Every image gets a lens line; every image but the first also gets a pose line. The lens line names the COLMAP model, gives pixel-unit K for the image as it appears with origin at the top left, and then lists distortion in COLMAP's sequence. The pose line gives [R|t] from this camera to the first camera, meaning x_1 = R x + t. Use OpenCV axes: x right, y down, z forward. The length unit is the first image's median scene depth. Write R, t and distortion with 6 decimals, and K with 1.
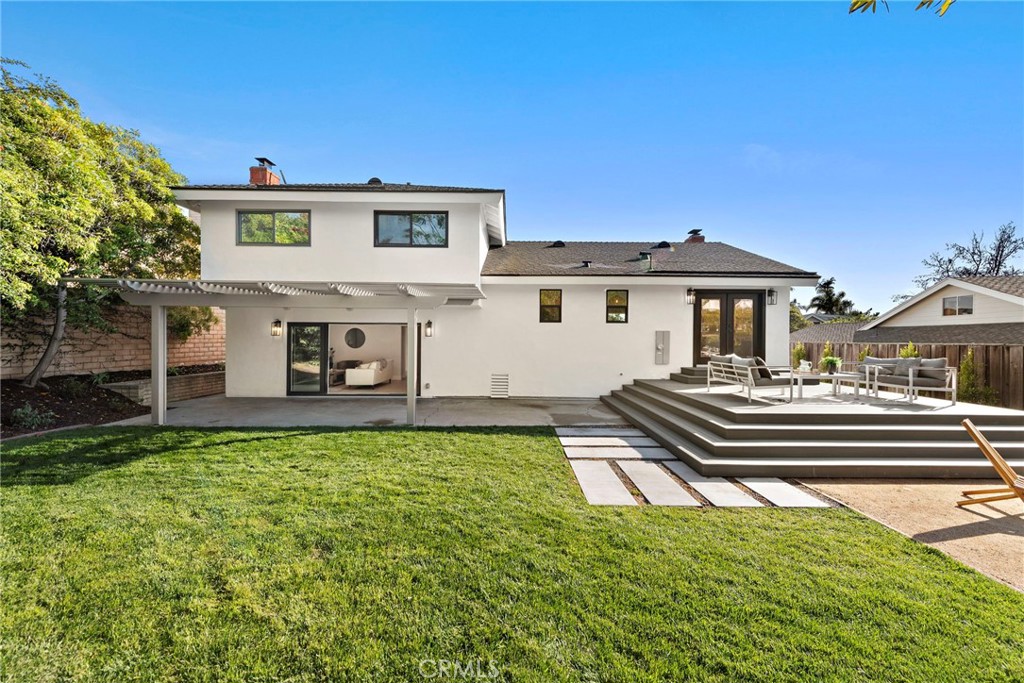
lens RADIAL K [[394.8, 0, 515.0], [0, 394.8, 340.1], [0, 0, 1]] dist [0.011482, -0.002427]
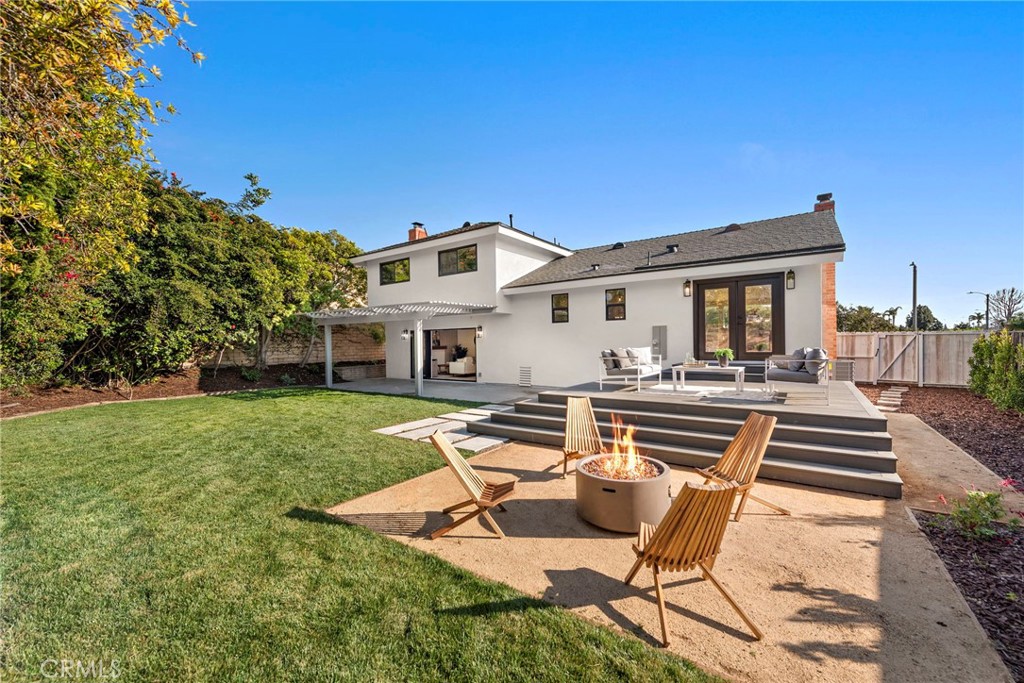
lens RADIAL K [[394.8, 0, 519.0], [0, 394.8, 348.2], [0, 0, 1]] dist [0.011482, -0.002427]
pose [[0.819152, -0.010553, -0.573480, 0.654436], [0.019981, 0.999749, 0.010144, 0.016251], [0.573229, -0.019768, 0.819157, -0.020201]]
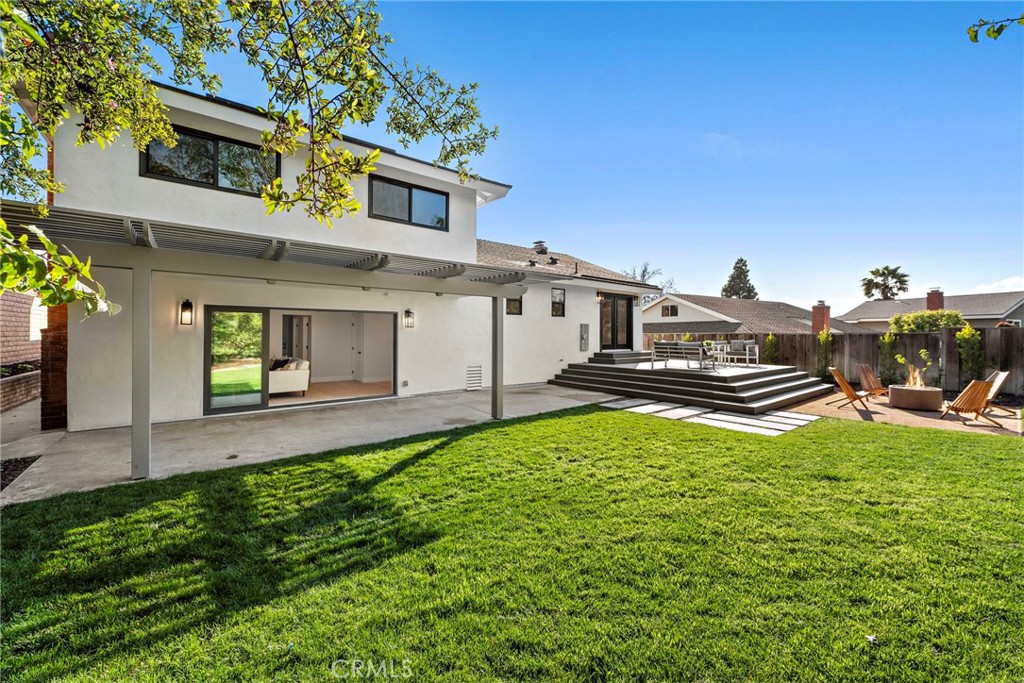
lens RADIAL K [[394.8, 0, 511.6], [0, 394.8, 333.2], [0, 0, 1]] dist [0.011482, -0.002427]
pose [[0.788619, -0.003635, 0.614872, -0.576996], [0.002986, 0.999993, 0.002082, 0.002636], [-0.614875, 0.000194, 0.788625, 0.157653]]
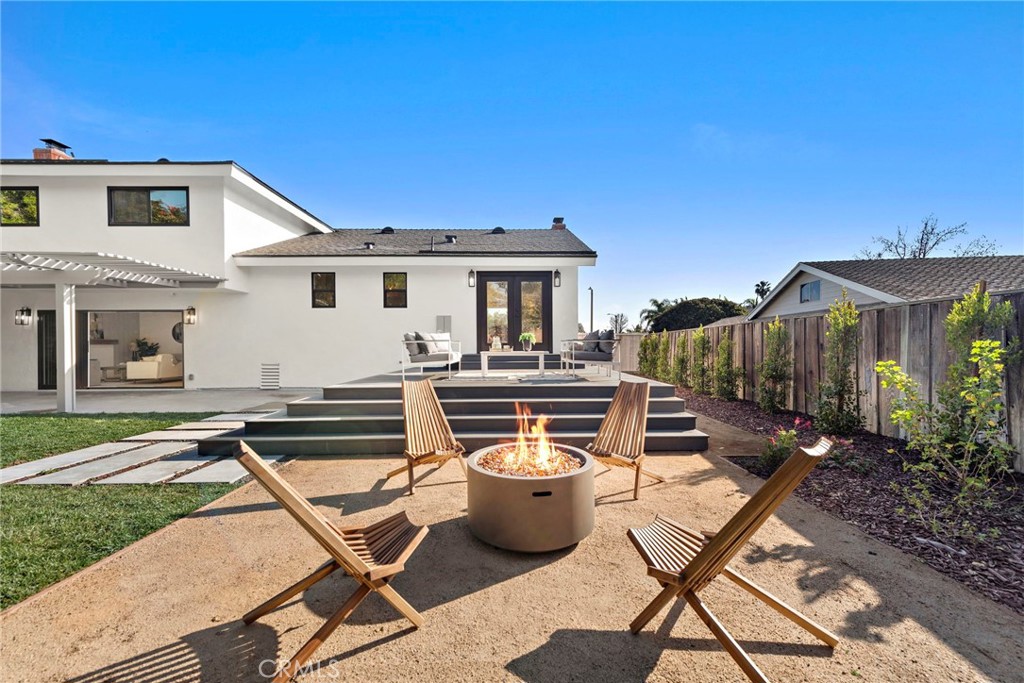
lens RADIAL K [[394.8, 0, 509.7], [0, 394.8, 348.7], [0, 0, 1]] dist [0.011482, -0.002427]
pose [[0.999923, -0.011354, 0.005090, 0.526025], [0.011320, 0.999914, 0.006622, 0.051016], [-0.005165, -0.006563, 0.999965, 0.056727]]
